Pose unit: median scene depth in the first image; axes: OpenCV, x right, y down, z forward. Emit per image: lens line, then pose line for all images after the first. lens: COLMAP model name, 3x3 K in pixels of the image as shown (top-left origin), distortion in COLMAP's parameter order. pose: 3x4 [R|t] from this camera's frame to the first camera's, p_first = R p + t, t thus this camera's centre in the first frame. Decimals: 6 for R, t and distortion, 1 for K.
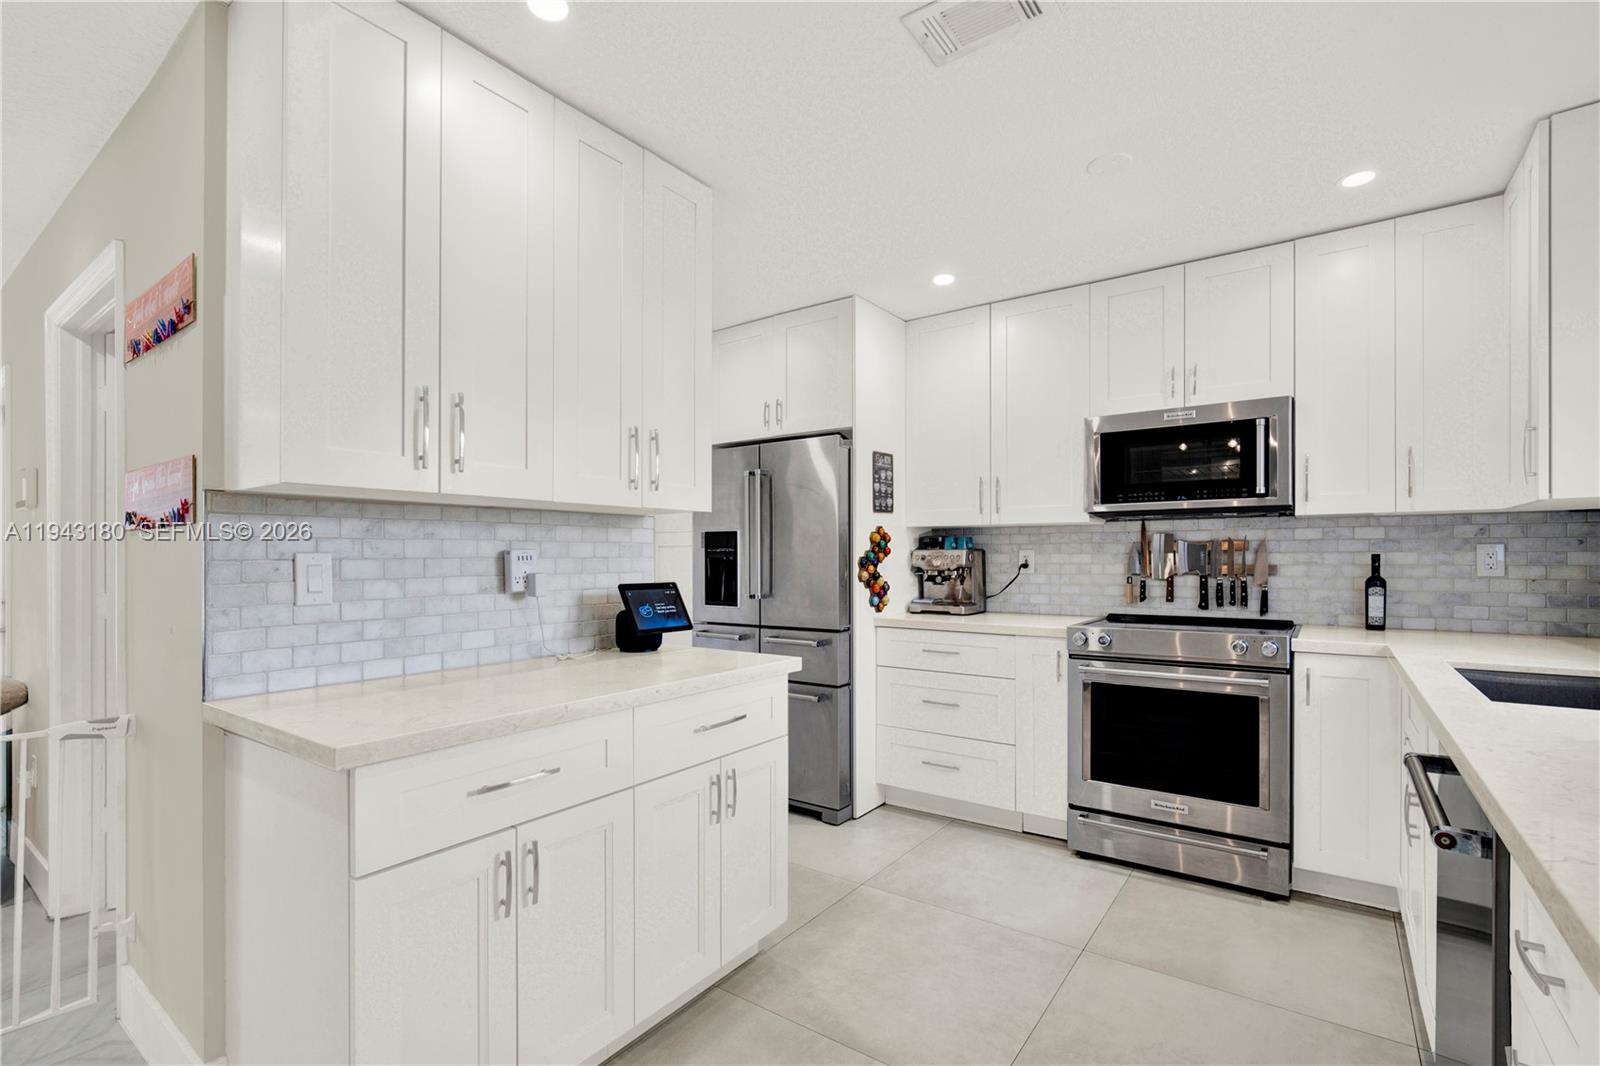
lens RADIAL K [[744.6, 0, 823.0], [0, 744.6, 568.7], [0, 0, 1]] dist [-0.002551, 0.010115]
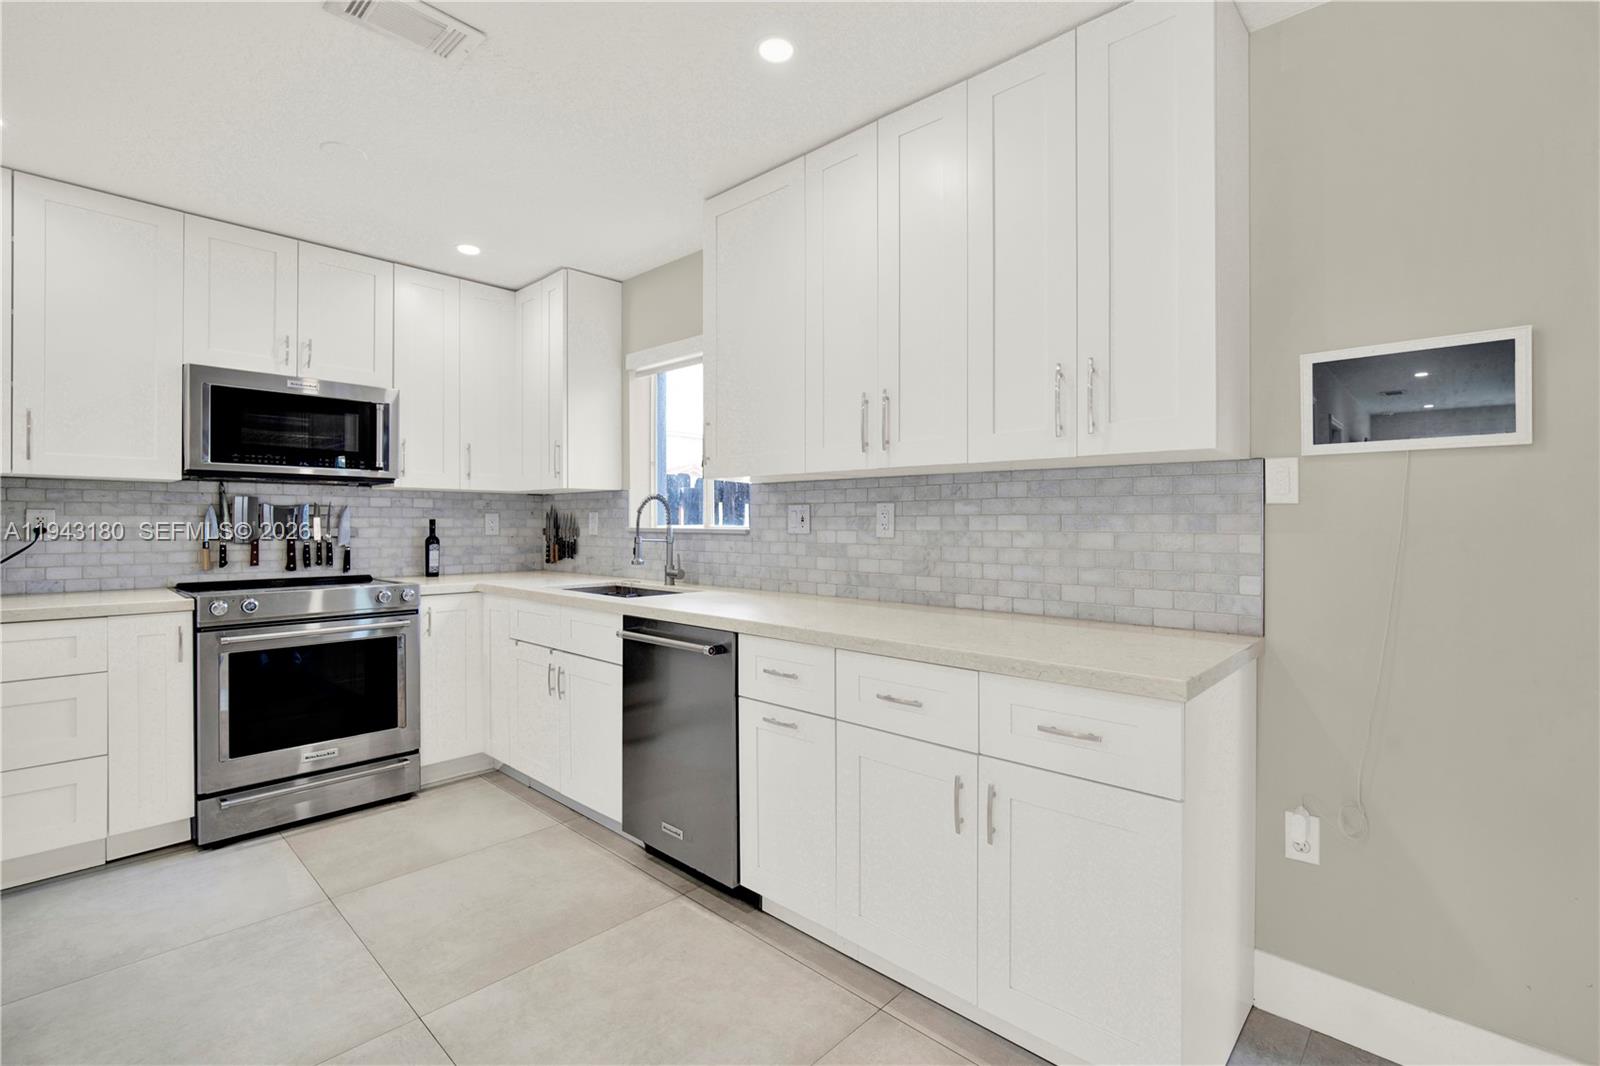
lens RADIAL K [[719.1, 0, 801.1], [0, 719.1, 529.2], [0, 0, 1]] dist [0.001548, 0.001103]
pose [[0.153315, -0.002250, 0.988175, -0.368557], [0.013926, 0.999903, 0.000117, 0.005986], [-0.988079, 0.013743, 0.153332, 0.134325]]
